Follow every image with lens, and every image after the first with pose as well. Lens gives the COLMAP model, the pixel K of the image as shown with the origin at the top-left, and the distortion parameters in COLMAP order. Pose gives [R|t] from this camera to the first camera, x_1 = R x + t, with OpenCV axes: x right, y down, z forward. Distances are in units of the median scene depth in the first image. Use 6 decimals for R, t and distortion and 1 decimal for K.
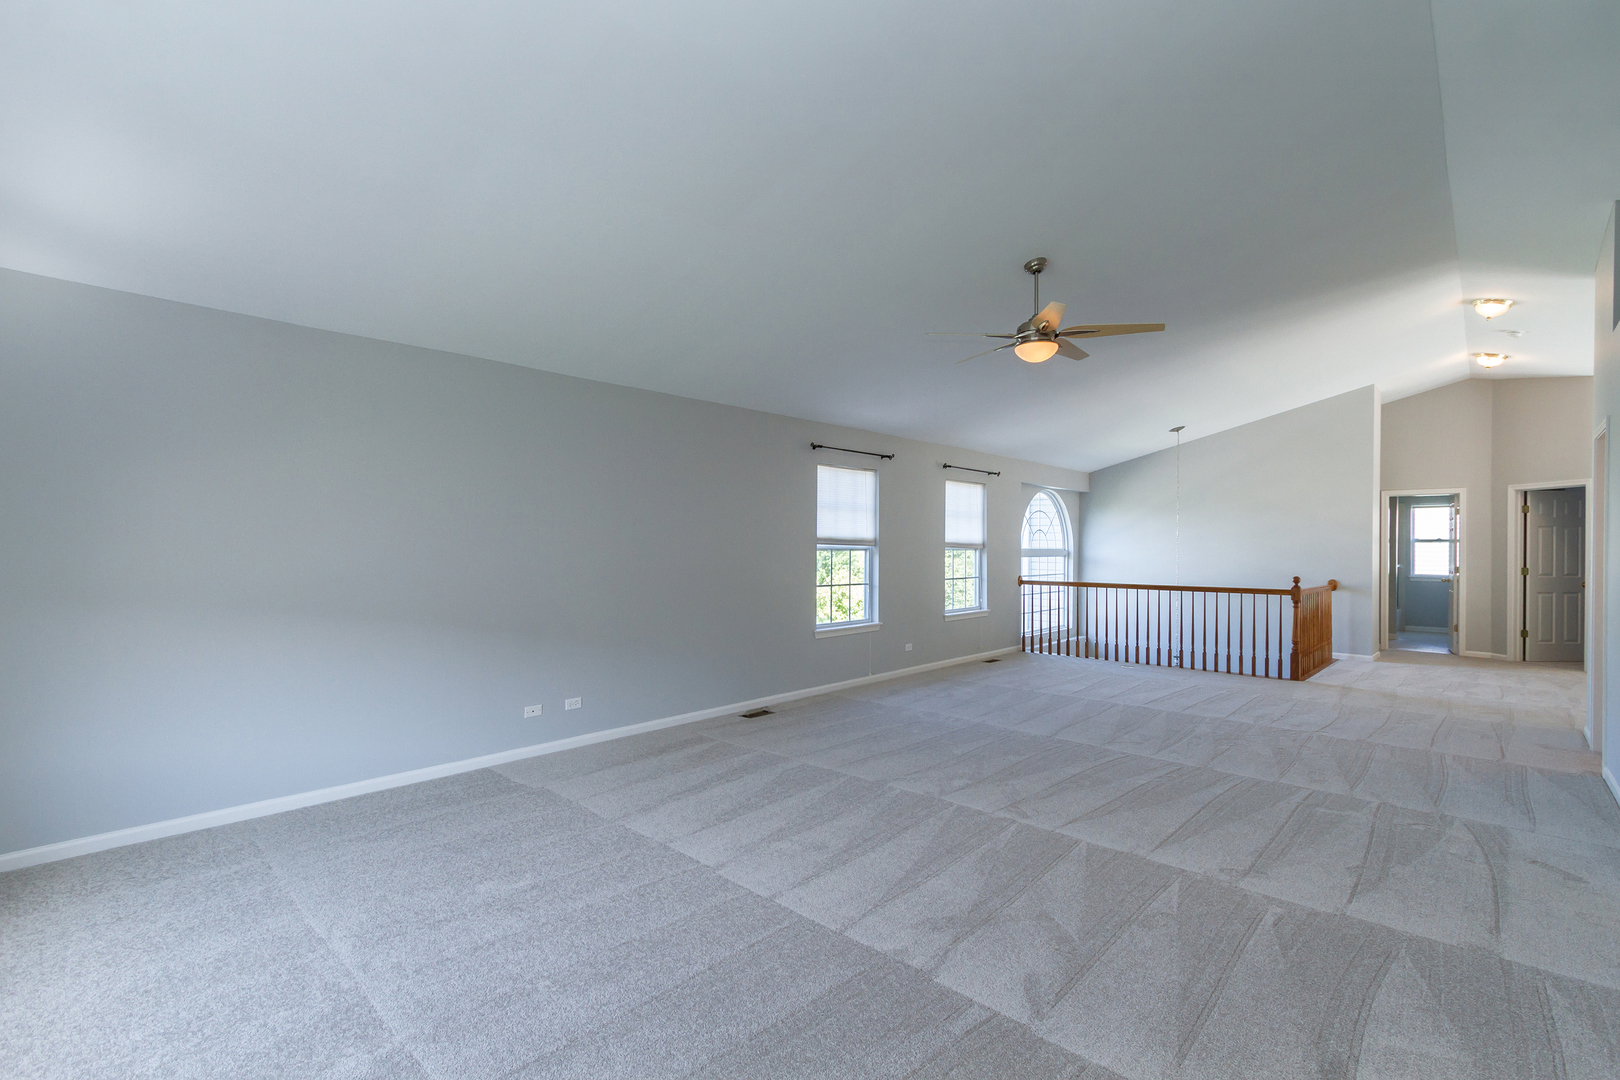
lens RADIAL K [[742.5, 0, 798.7], [0, 742.5, 543.0], [0, 0, 1]] dist [0.000973, -0.000025]
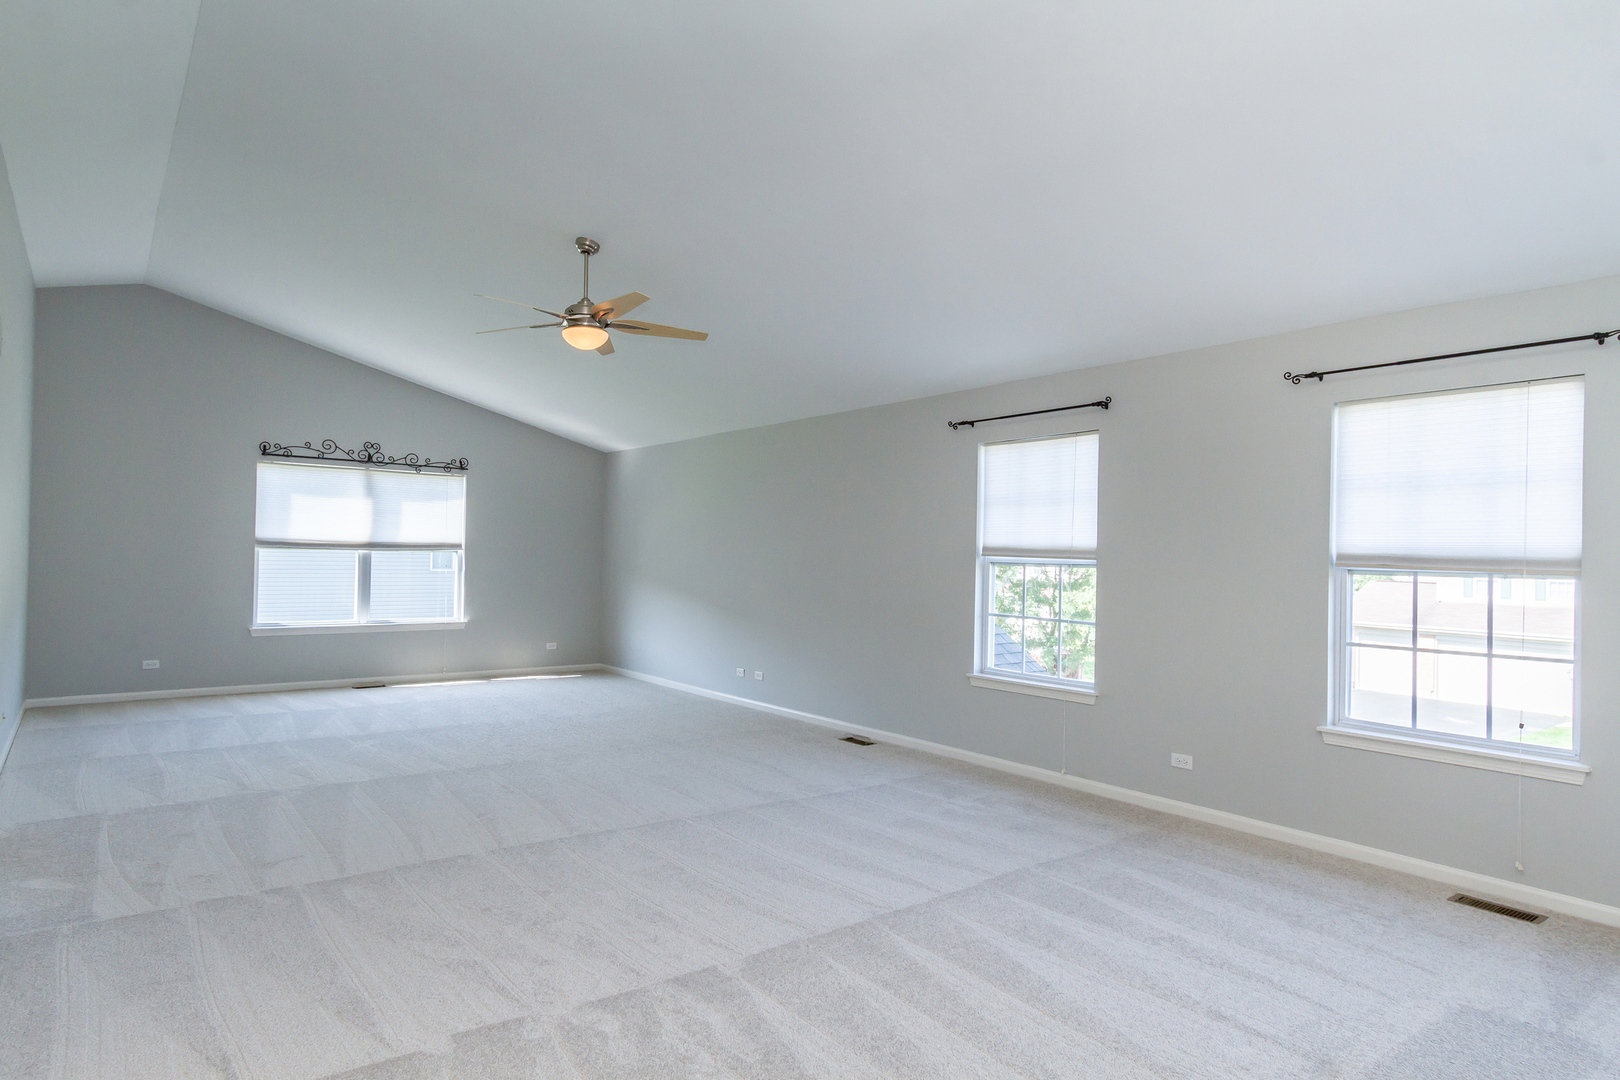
lens RADIAL K [[888.1, 0, 810.0], [0, 888.1, 540.0], [0, 0, 1]] dist [0.000224, 0.002228]
pose [[-0.145229, -0.025492, -0.989070, 0.766084], [-0.015849, 0.999600, -0.023436, 0.007813], [0.989271, 0.012272, -0.145575, 0.811962]]
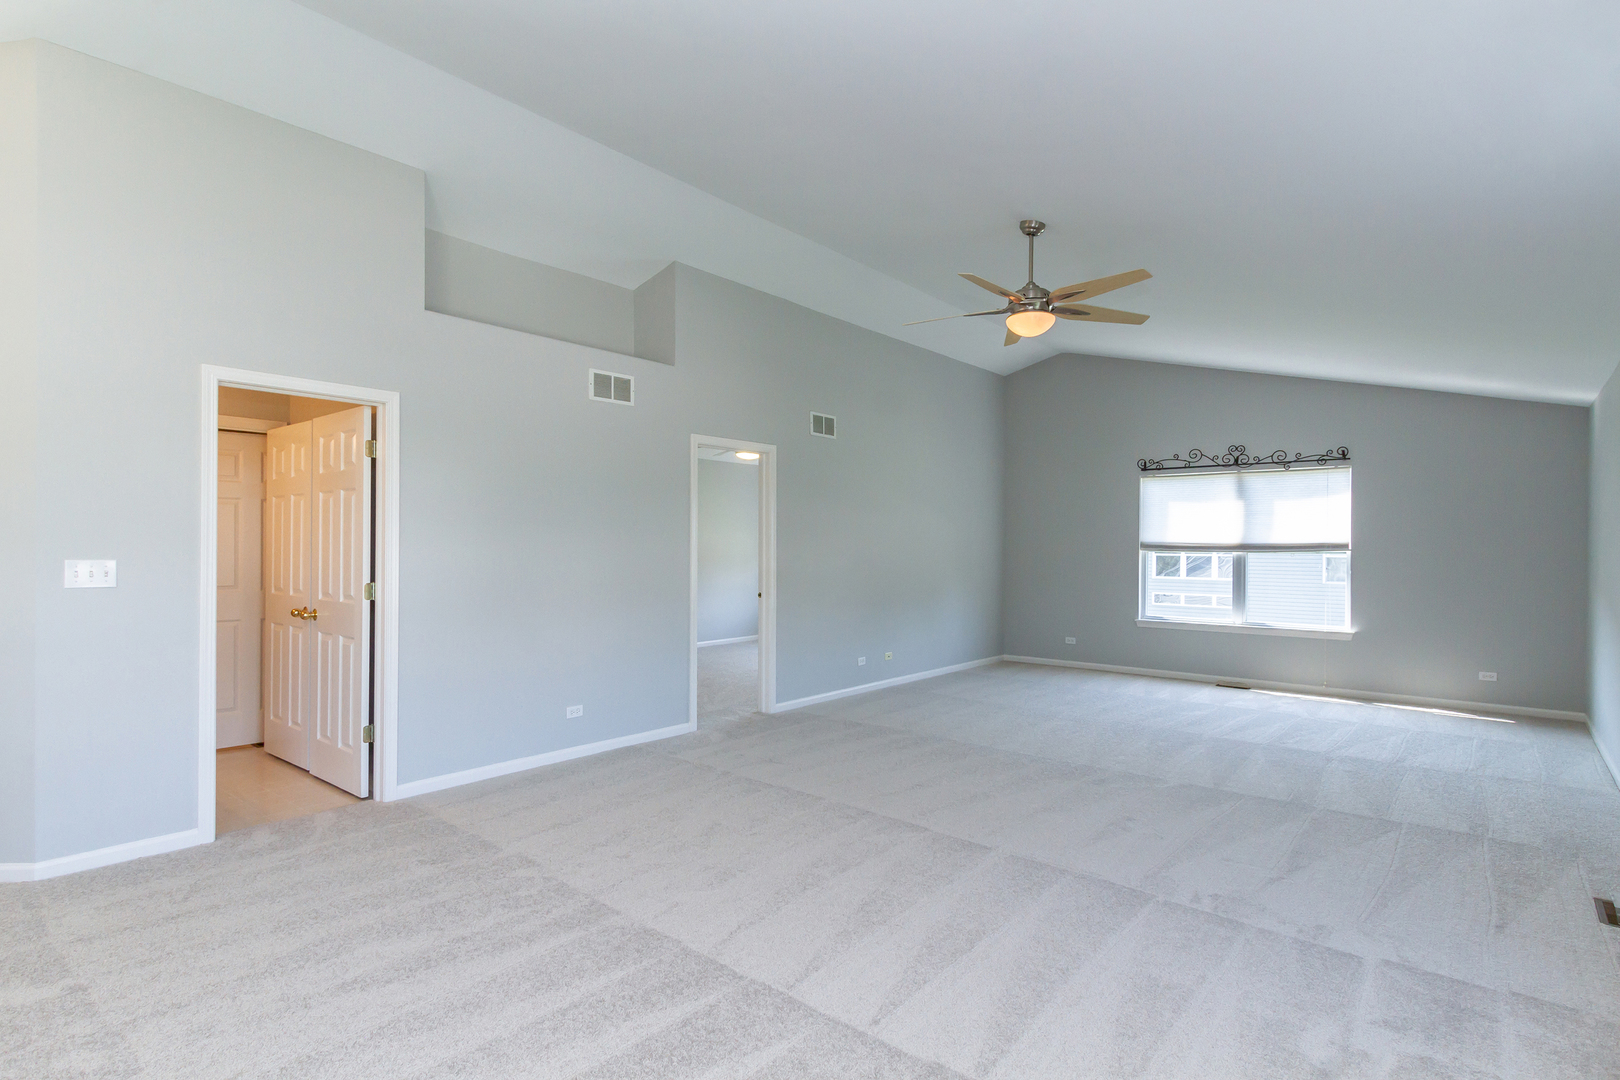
lens RADIAL K [[814.0, 0, 810.0], [0, 814.0, 540.0], [0, 0, 1]] dist [0.000808, -0.000195]
pose [[-0.998747, -0.010718, -0.048875, 0.351536], [-0.010100, 0.999866, -0.012868, 0.006861], [0.049006, -0.012358, -0.998722, 1.097120]]
